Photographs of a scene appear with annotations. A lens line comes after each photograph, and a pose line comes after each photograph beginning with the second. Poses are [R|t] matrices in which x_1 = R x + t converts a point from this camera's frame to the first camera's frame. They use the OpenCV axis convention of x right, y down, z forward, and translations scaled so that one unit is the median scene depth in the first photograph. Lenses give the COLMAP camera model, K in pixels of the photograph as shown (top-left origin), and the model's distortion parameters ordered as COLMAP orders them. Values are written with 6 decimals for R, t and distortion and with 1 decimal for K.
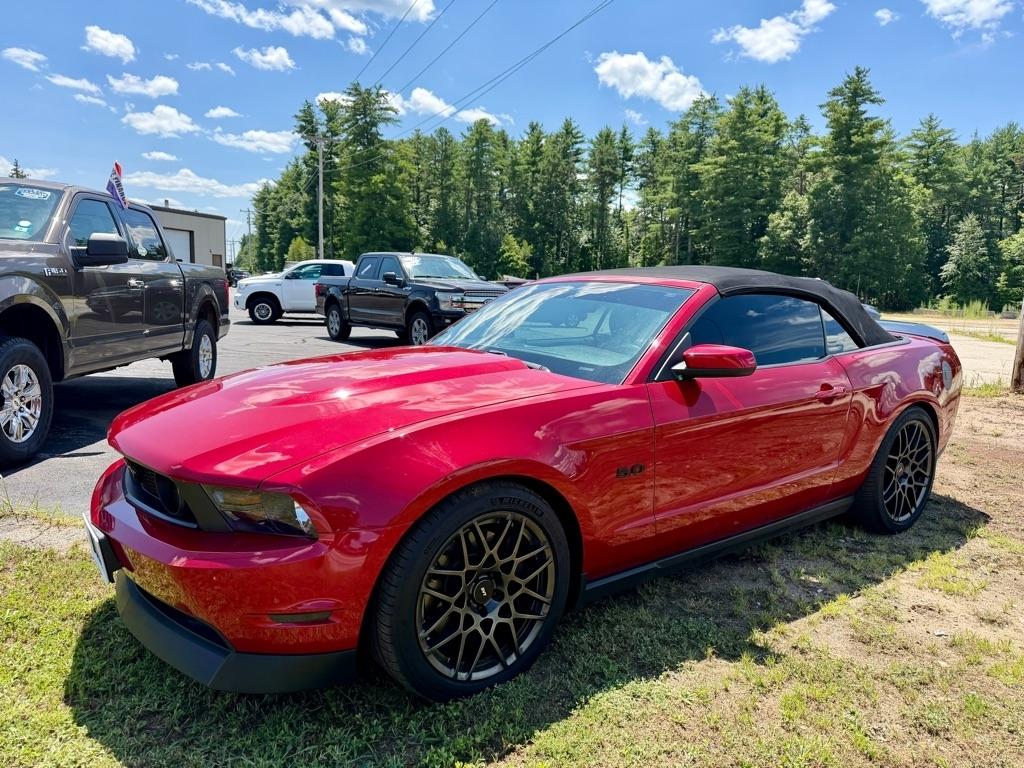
lens RADIAL K [[726.4, 0, 509.7], [0, 726.4, 392.2], [0, 0, 1]] dist [0.036056, -0.069028]
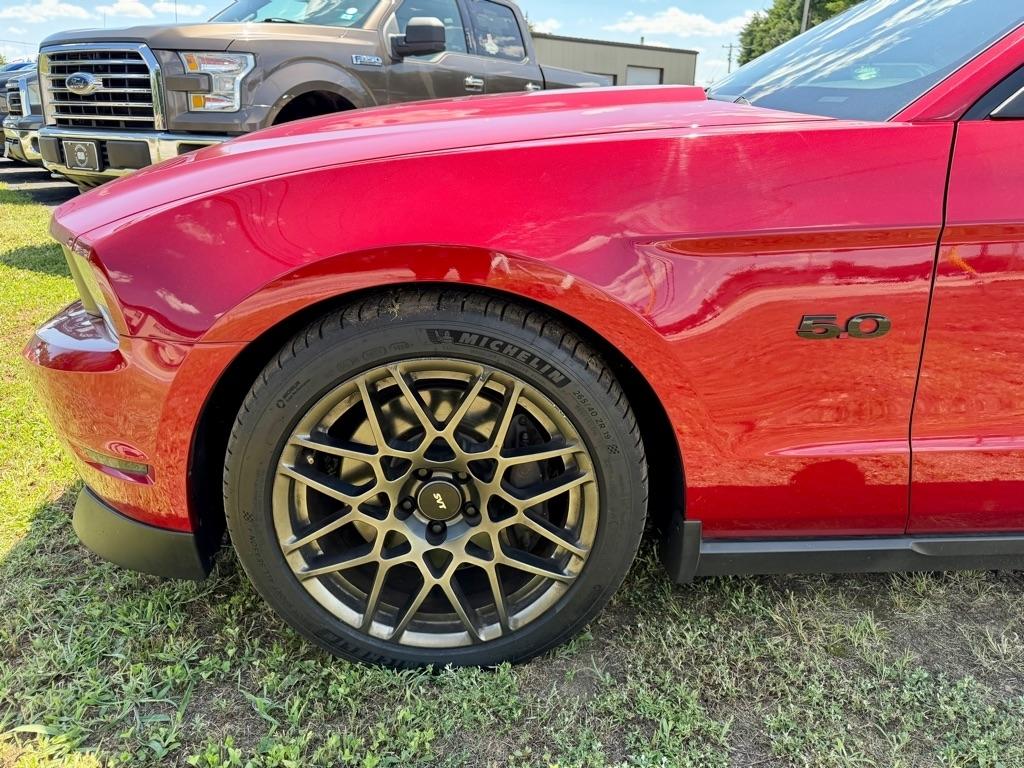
lens RADIAL K [[726.4, 0, 509.7], [0, 726.4, 392.2], [0, 0, 1]] dist [0.036056, -0.069028]
pose [[0.812849, 0.188906, -0.550990, 0.282842], [-0.079196, 0.973007, 0.216760, 0.073978], [0.577065, -0.132557, 0.805869, 0.599041]]
